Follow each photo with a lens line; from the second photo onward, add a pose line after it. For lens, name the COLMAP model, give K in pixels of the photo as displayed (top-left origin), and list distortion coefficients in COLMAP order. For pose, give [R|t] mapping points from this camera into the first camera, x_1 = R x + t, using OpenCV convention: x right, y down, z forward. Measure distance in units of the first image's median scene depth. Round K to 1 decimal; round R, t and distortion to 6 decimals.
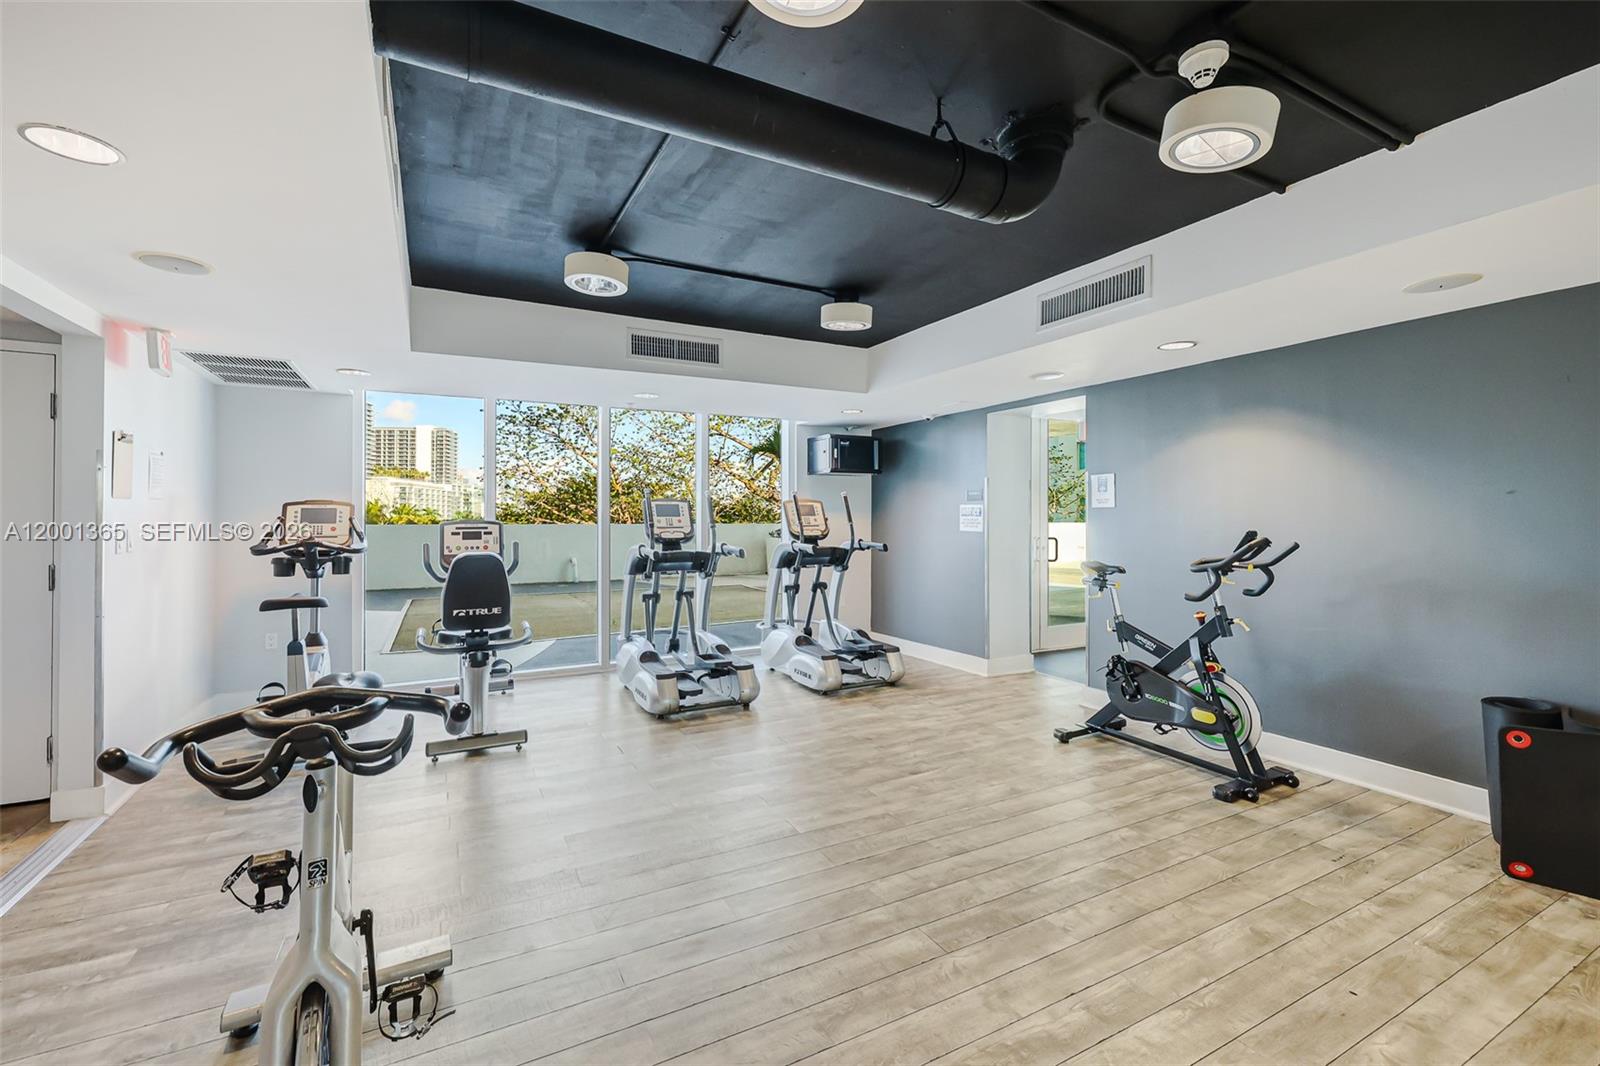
lens RADIAL K [[693.2, 0, 796.3], [0, 693.2, 511.8], [0, 0, 1]] dist [0.001088, 0.000335]
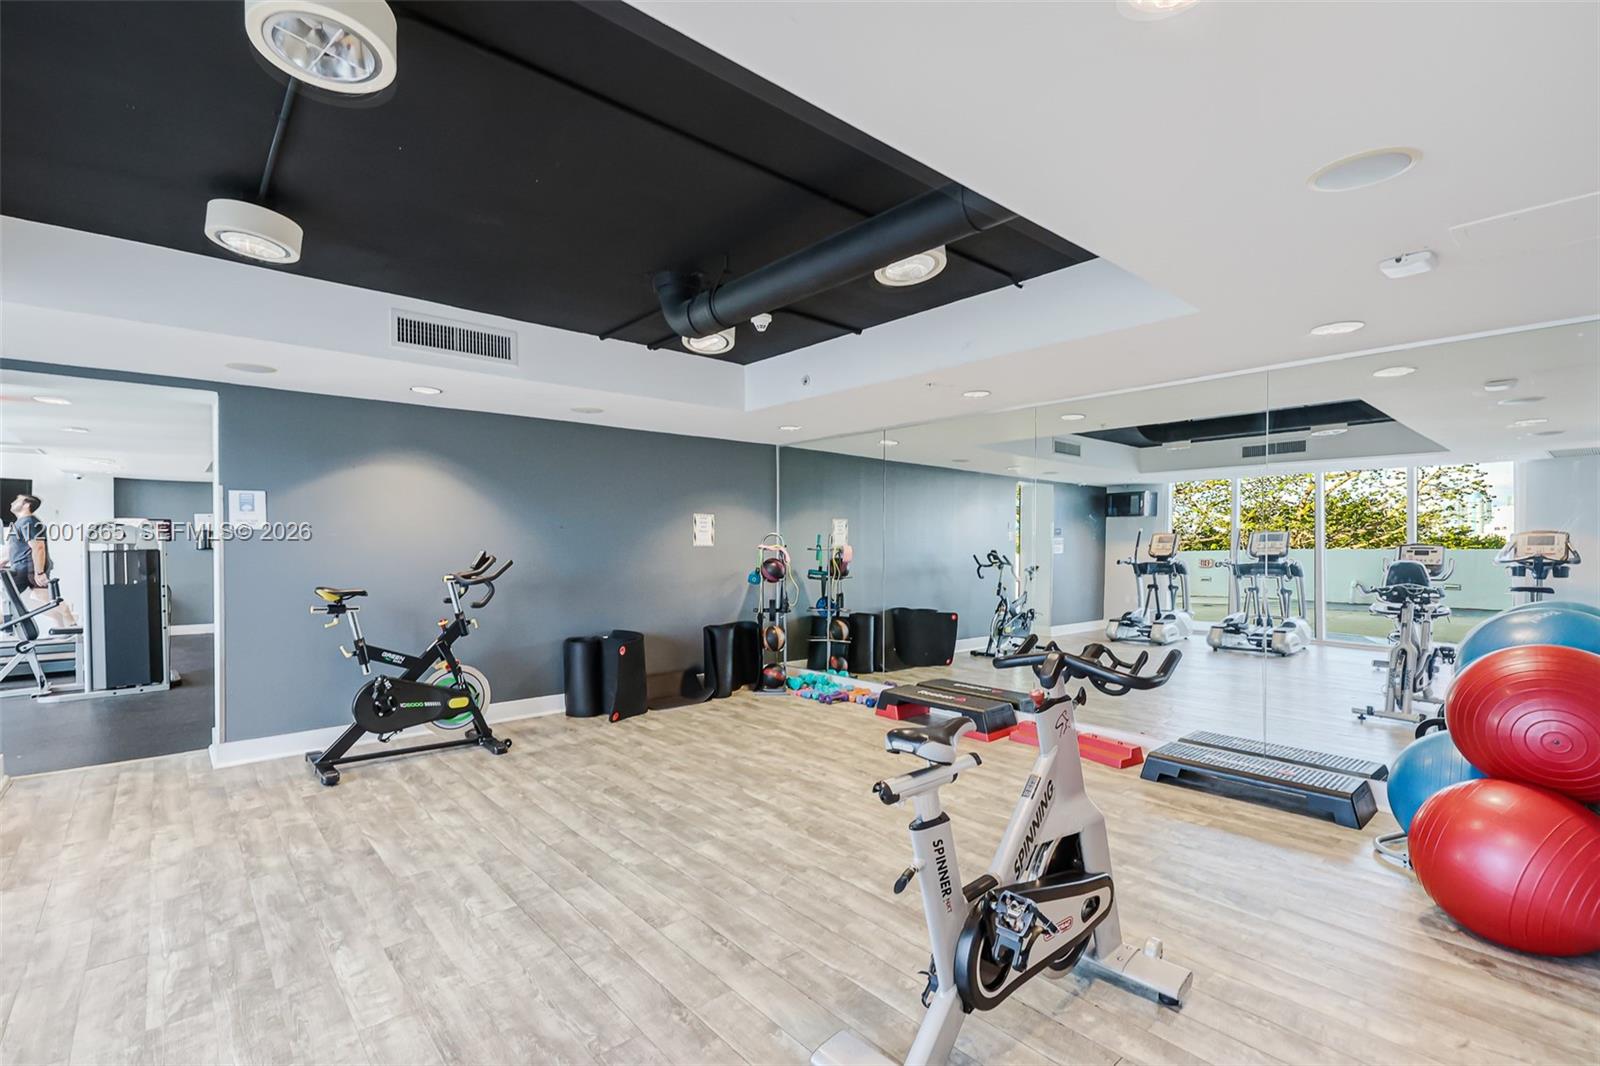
lens RADIAL K [[696.2, 0, 793.8], [0, 696.2, 556.4], [0, 0, 1]] dist [-0.000824, -0.000151]
pose [[-0.239631, -0.018844, 0.970681, -0.819195], [-0.005555, 0.999822, 0.018038, 0.010967], [-0.970848, -0.001069, -0.239693, 0.788812]]
